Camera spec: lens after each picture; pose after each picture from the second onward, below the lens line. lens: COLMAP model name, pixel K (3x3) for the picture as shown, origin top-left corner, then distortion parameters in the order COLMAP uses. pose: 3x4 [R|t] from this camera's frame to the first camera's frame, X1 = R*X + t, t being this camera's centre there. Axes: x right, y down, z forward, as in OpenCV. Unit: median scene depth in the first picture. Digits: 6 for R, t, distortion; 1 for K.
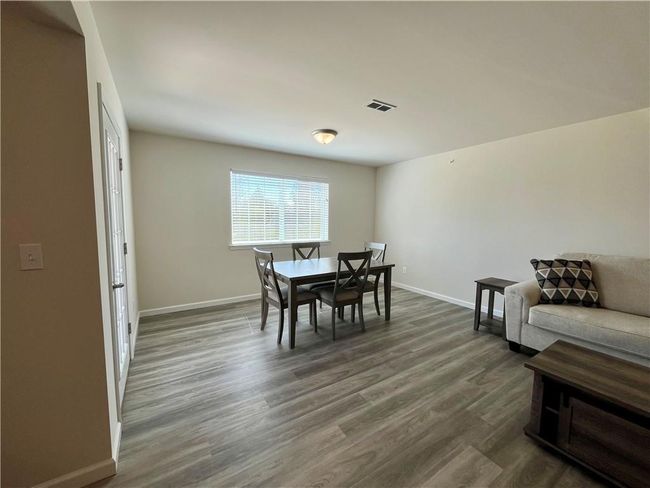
lens RADIAL K [[262.2, 0, 324.0], [0, 262.2, 241.7], [0, 0, 1]] dist [0.001007, -0.001398]
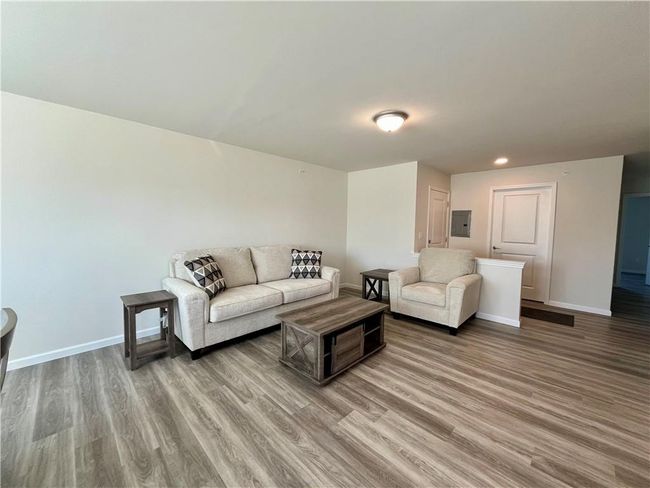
lens RADIAL K [[262.2, 0, 321.8], [0, 262.2, 240.6], [0, 0, 1]] dist [0.001007, -0.001398]
pose [[-0.218566, -0.076744, 0.972800, -0.285975], [0.071179, 0.992993, 0.094329, -0.073533], [-0.973223, 0.089860, -0.211572, 0.744814]]
